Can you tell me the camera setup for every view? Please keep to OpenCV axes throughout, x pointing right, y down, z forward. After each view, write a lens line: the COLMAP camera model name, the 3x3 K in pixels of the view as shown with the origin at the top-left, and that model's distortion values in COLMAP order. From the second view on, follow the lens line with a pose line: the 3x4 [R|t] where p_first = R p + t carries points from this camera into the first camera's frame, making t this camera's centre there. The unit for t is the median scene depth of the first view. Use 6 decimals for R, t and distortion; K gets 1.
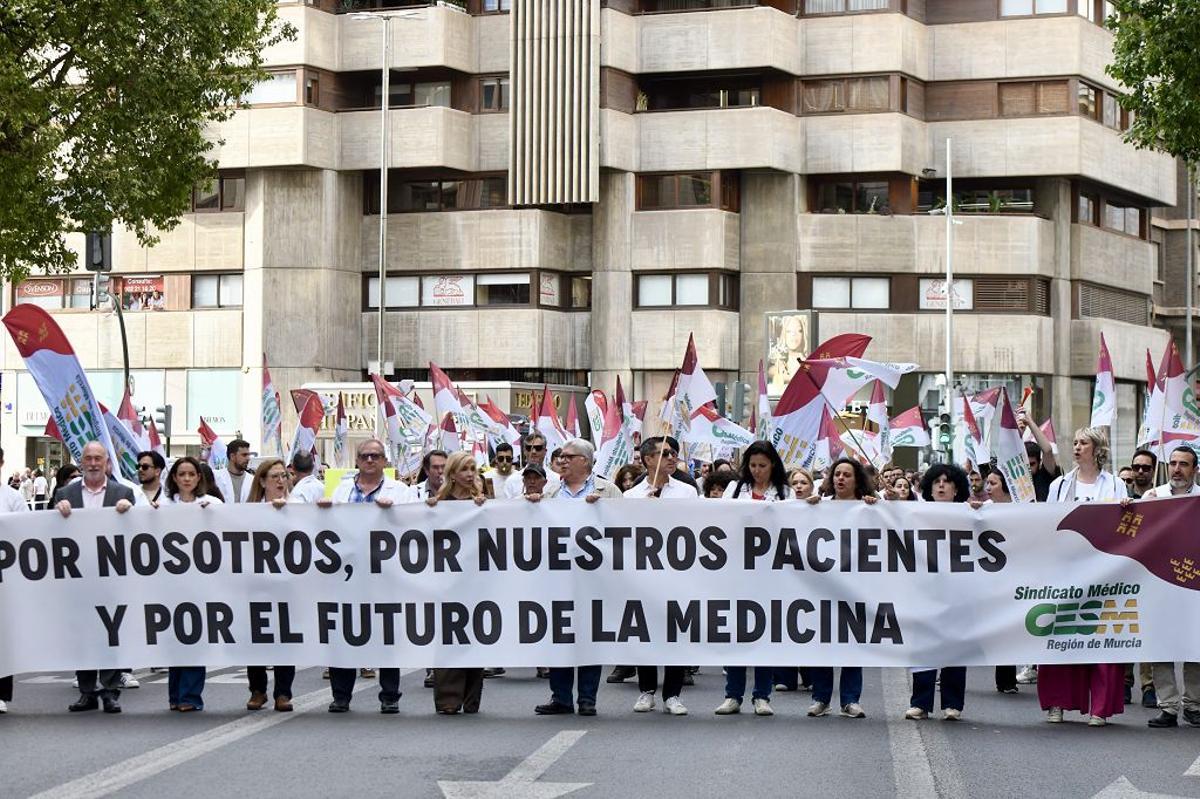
lens RADIAL K [[2967.4, 0, 600.0], [0, 2967.4, 399.5], [0, 0, 1]] dist [-0.065855, -0.167215]
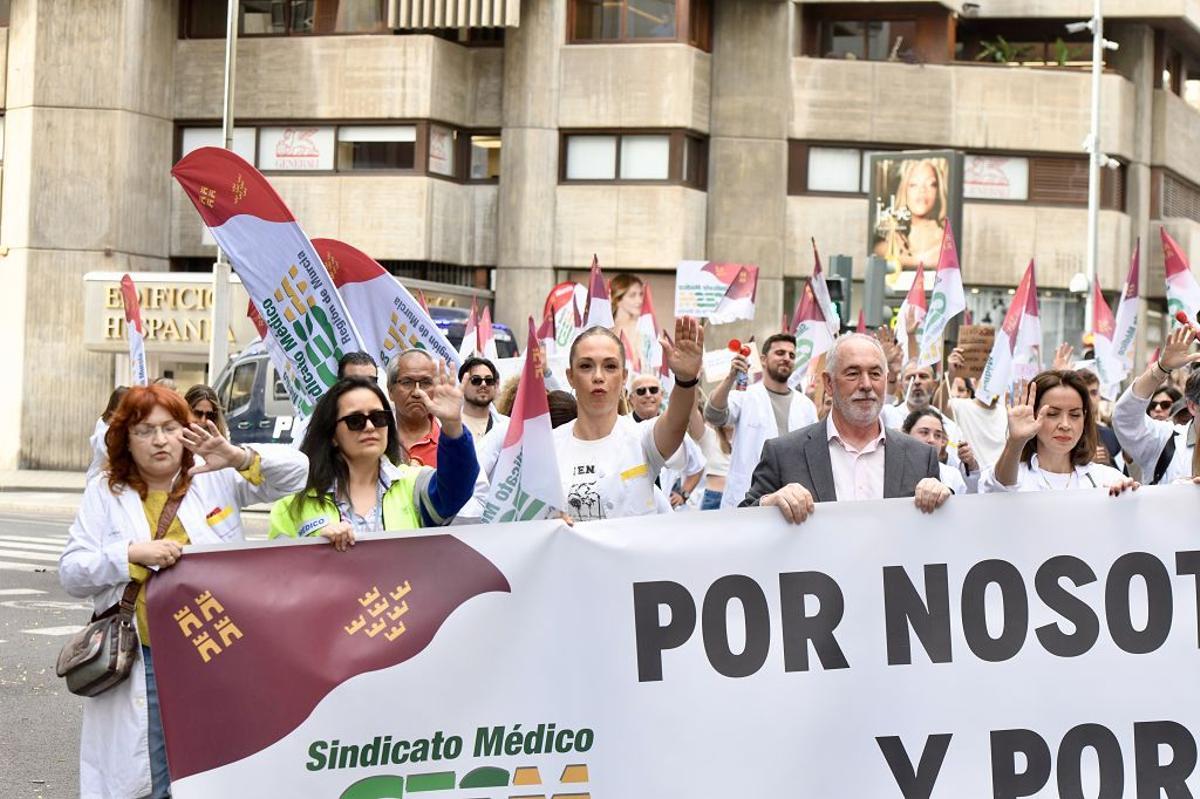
lens RADIAL K [[2967.4, 0, 600.0], [0, 2967.4, 399.5], [0, 0, 1]] dist [-0.065855, -0.167215]
pose [[0.996240, 0.027374, 0.082197, -0.035888], [-0.028773, 0.999460, 0.015878, 0.009759], [-0.081718, -0.018183, 0.996490, 0.292173]]
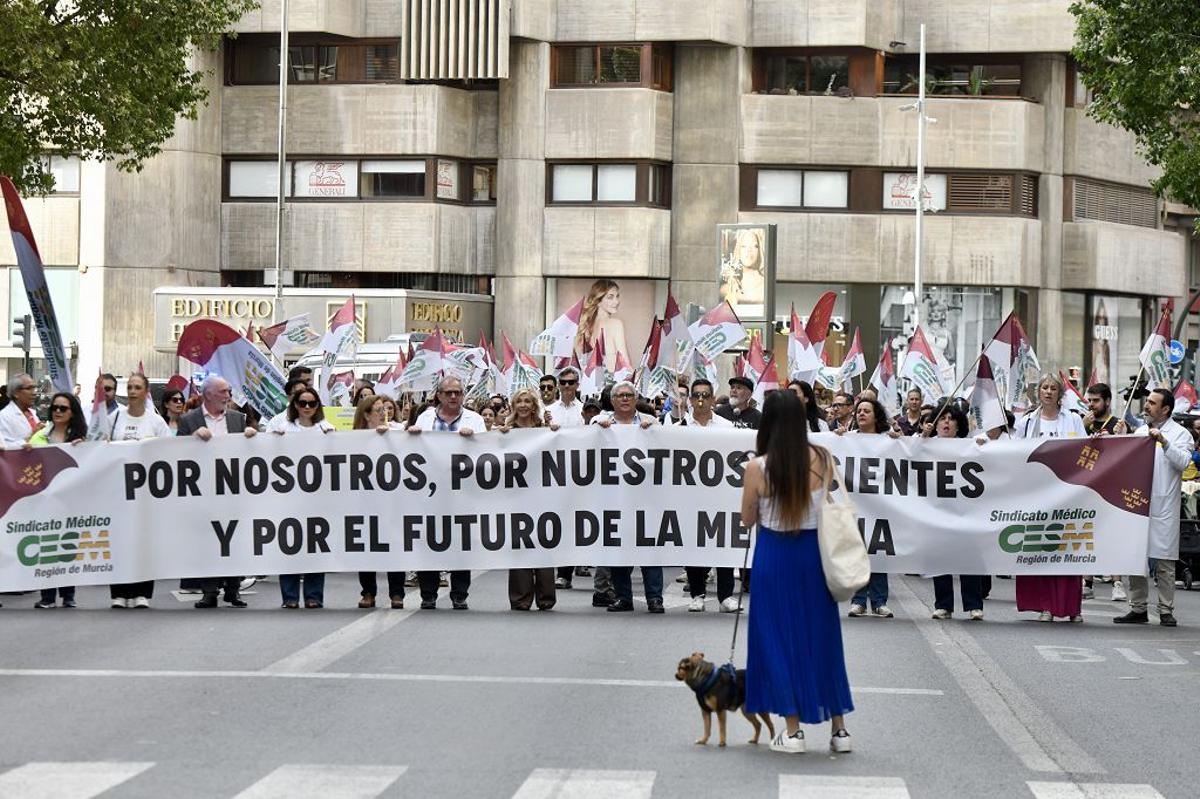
lens RADIAL K [[4214.7, 0, 600.0], [0, 4214.7, 399.5], [0, 0, 1]] dist [0.370930, 1.542689]
pose [[0.998861, 0.012147, 0.046133, -0.028411], [-0.013386, 0.999555, 0.026653, -0.007147], [-0.045789, -0.027240, 0.998580, -0.206072]]
